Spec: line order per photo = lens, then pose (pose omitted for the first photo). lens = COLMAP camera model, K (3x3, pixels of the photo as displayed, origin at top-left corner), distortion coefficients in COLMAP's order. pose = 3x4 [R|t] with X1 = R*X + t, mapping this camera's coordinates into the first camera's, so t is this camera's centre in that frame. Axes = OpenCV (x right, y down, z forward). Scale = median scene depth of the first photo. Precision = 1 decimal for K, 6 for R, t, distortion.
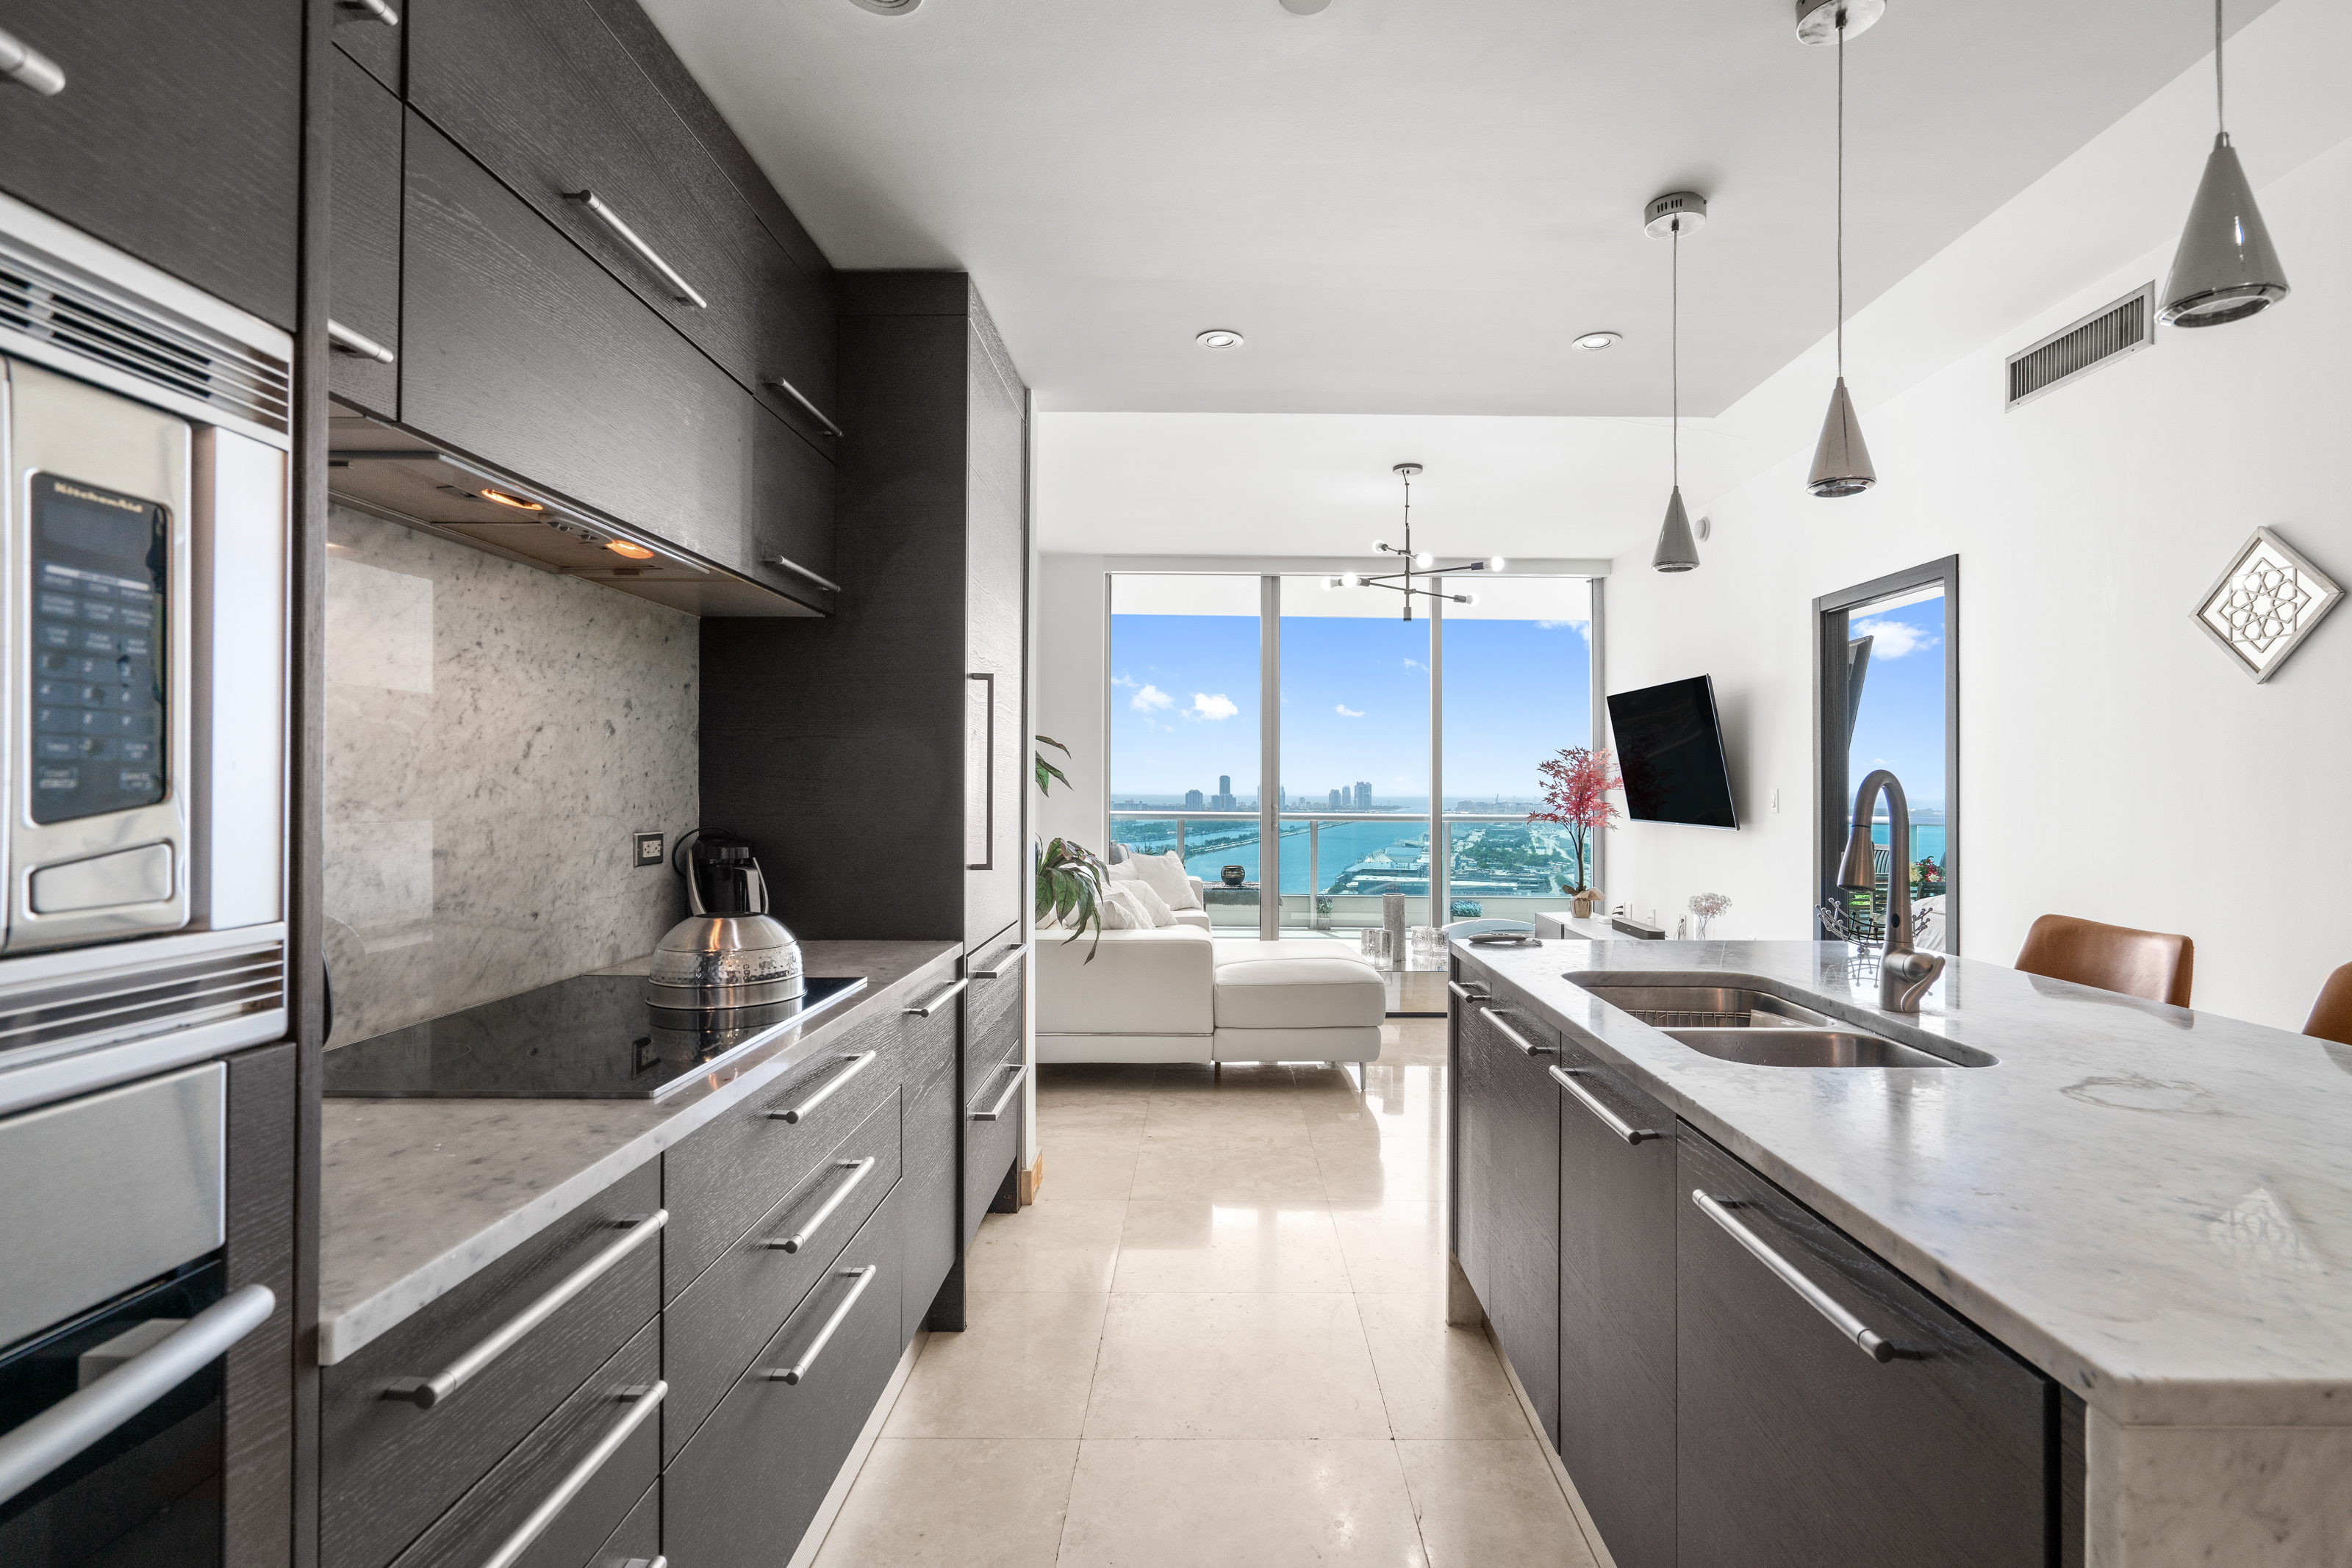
lens RADIAL K [[1101.7, 0, 1231.3], [0, 1101.7, 778.7], [0, 0, 1]] dist [-0.004857, 0.000534]
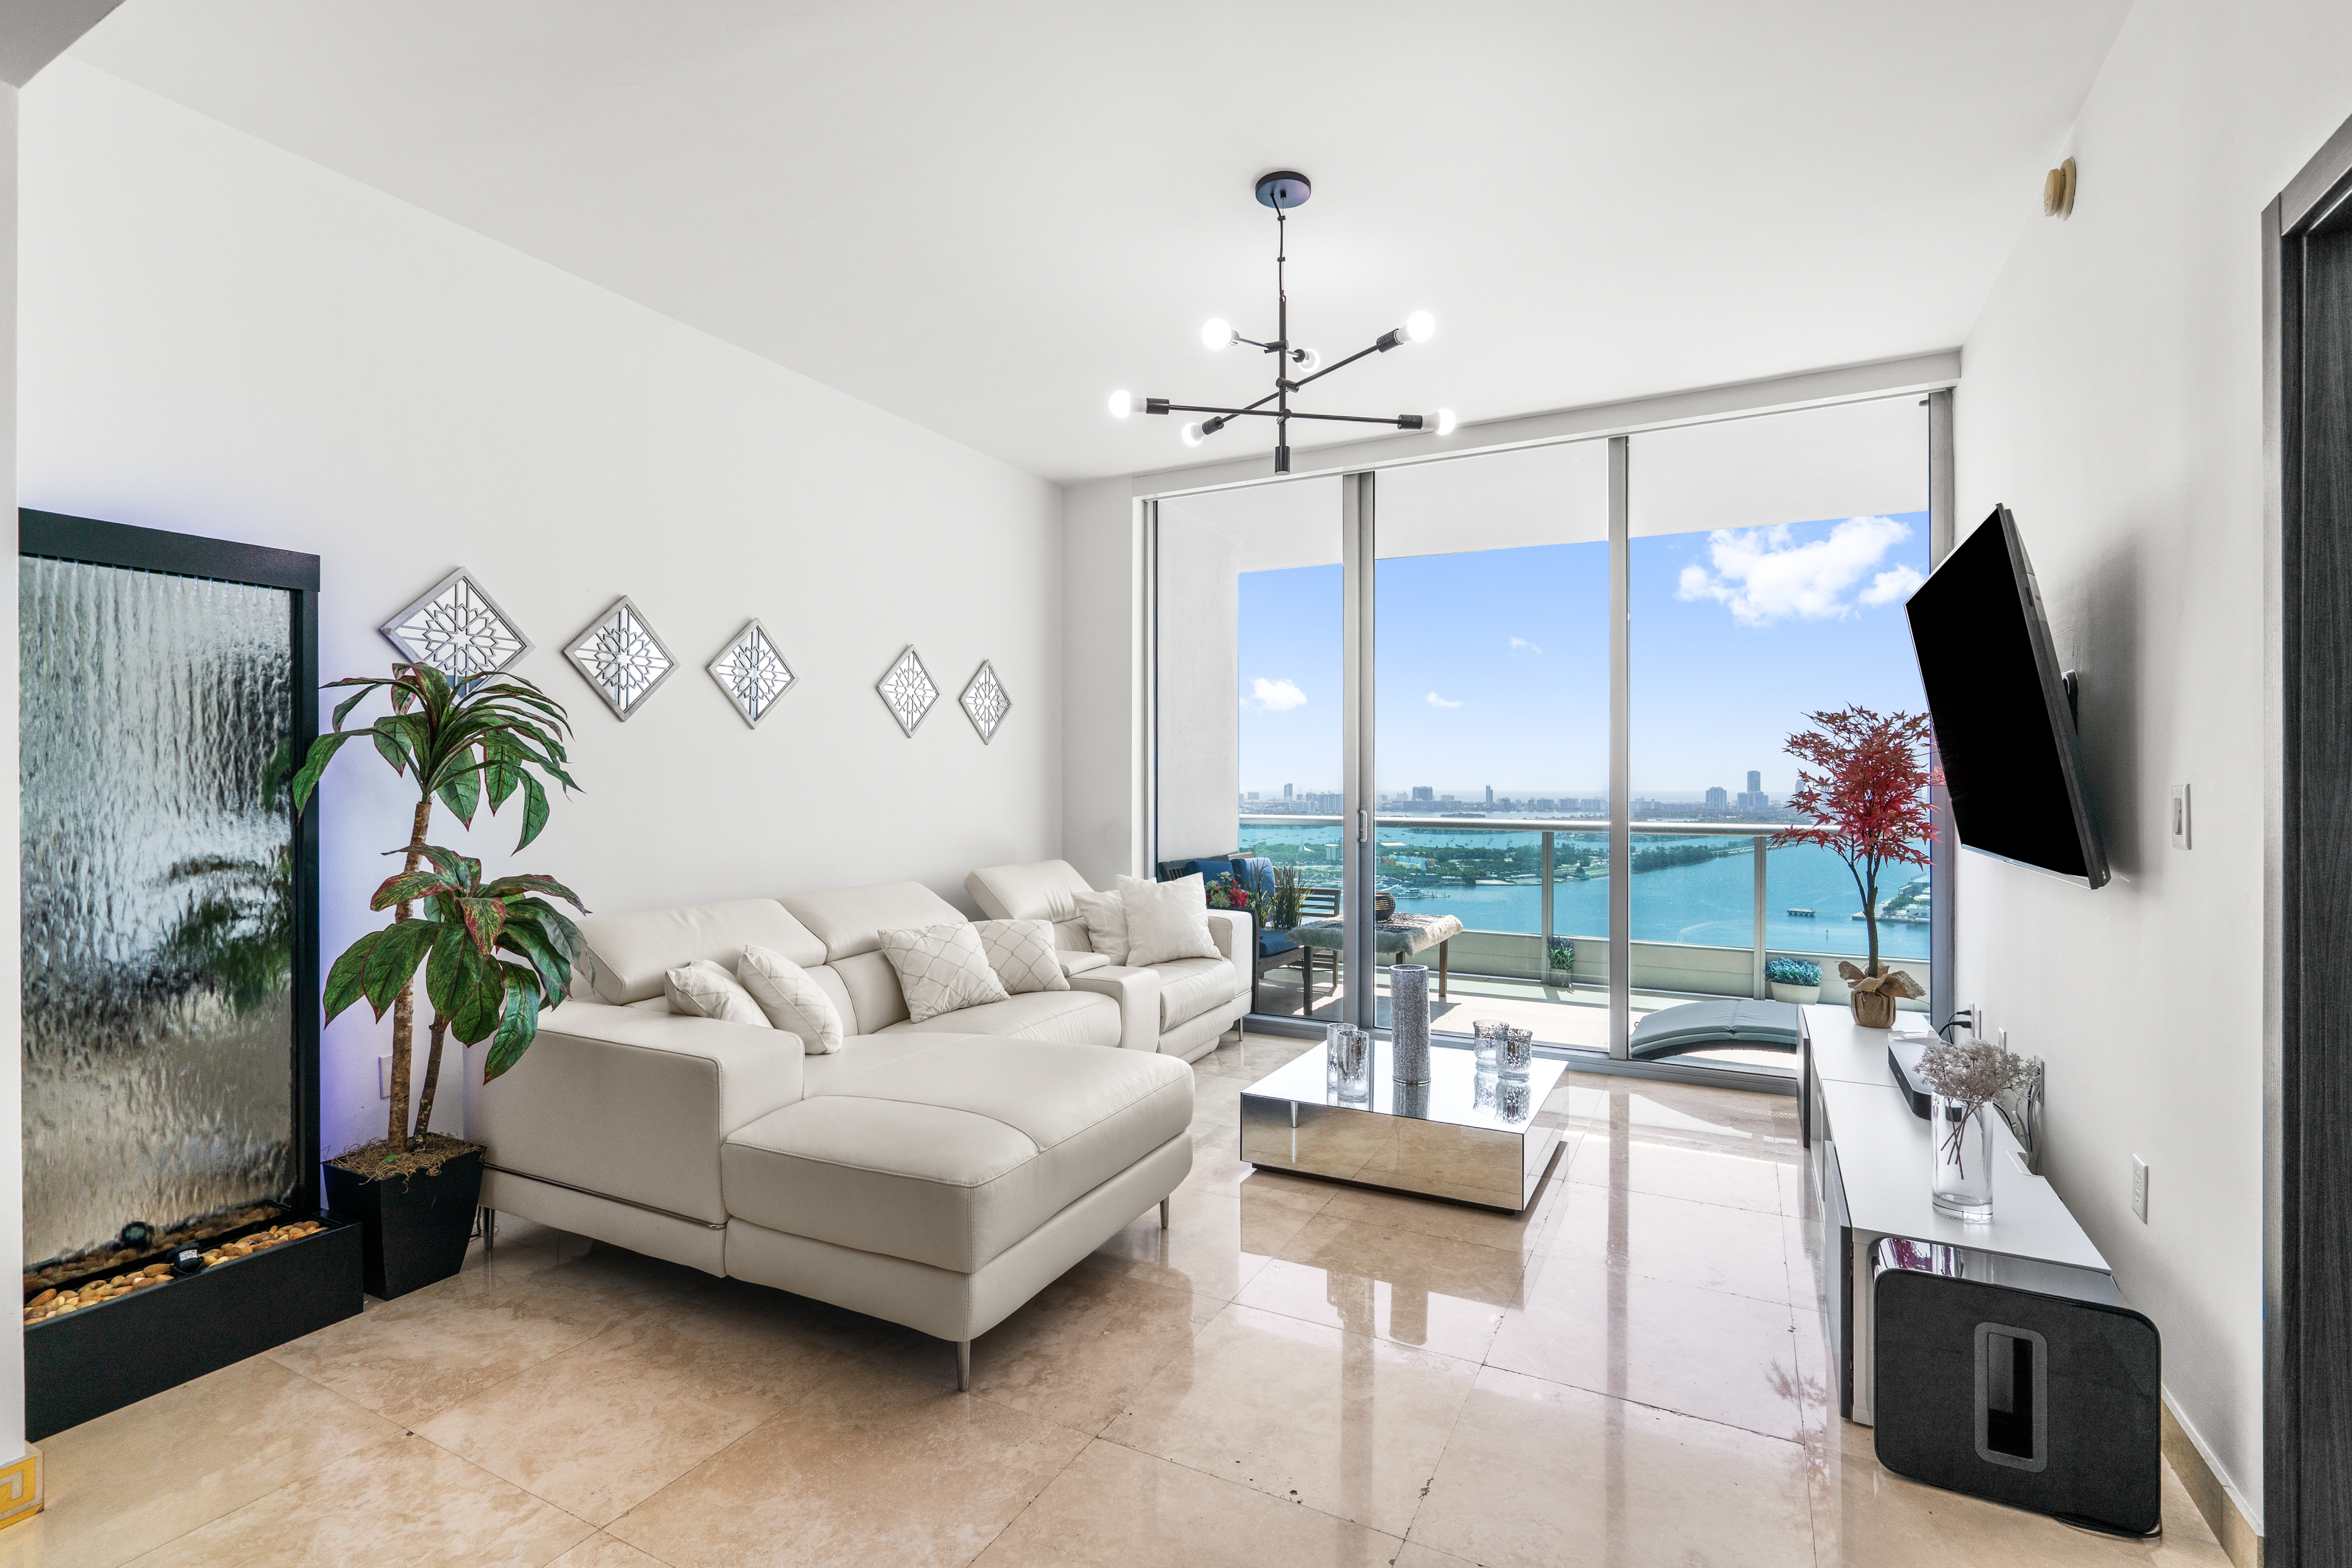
lens RADIAL K [[1090.7, 0, 1159.6], [0, 1090.7, 783.0], [0, 0, 1]] dist [-0.004883, 0.001157]
pose [[0.878730, -0.004836, -0.477294, 0.781113], [0.007760, 0.999961, 0.004155, 0.009472], [0.477256, -0.007354, 0.878734, 1.102237]]
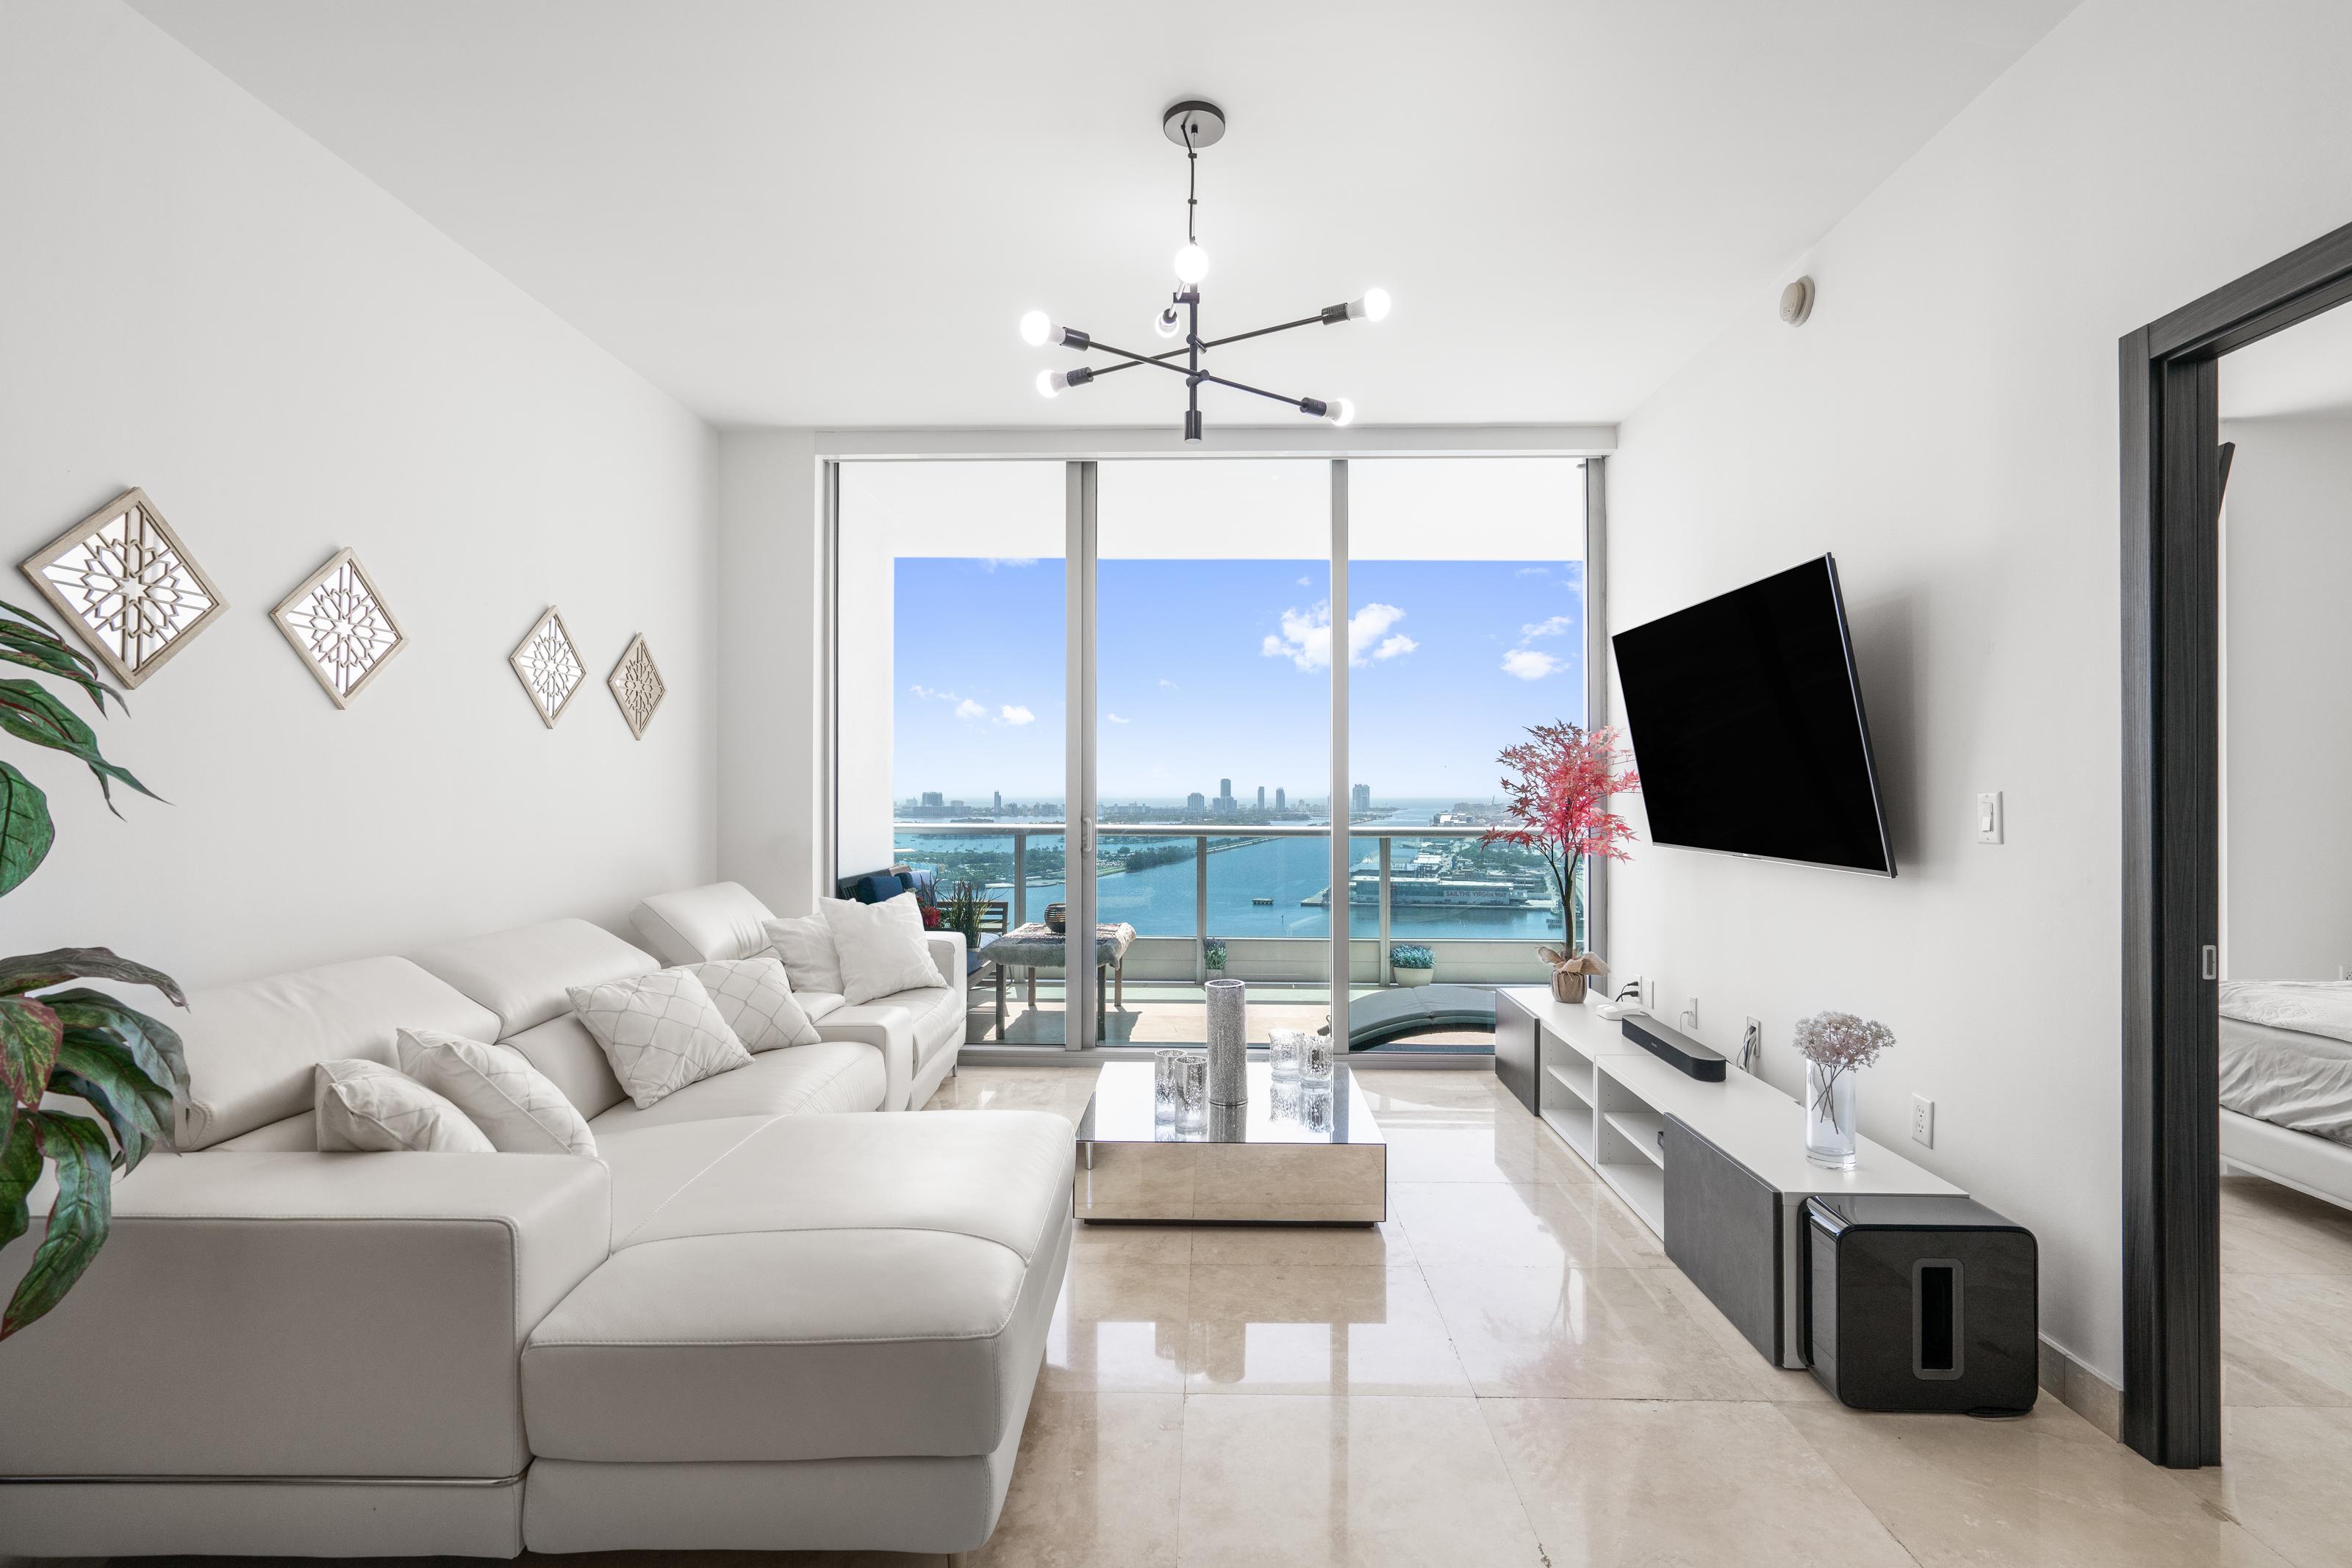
lens RADIAL K [[1087.6, 0, 1200.1], [0, 1087.6, 785.7], [0, 0, 1]] dist [-0.001976, 0.001050]
pose [[0.999677, -0.003470, -0.025196, 0.378810], [0.003562, 0.999987, 0.003621, 0.008276], [0.025183, -0.003710, 0.999676, 1.155241]]
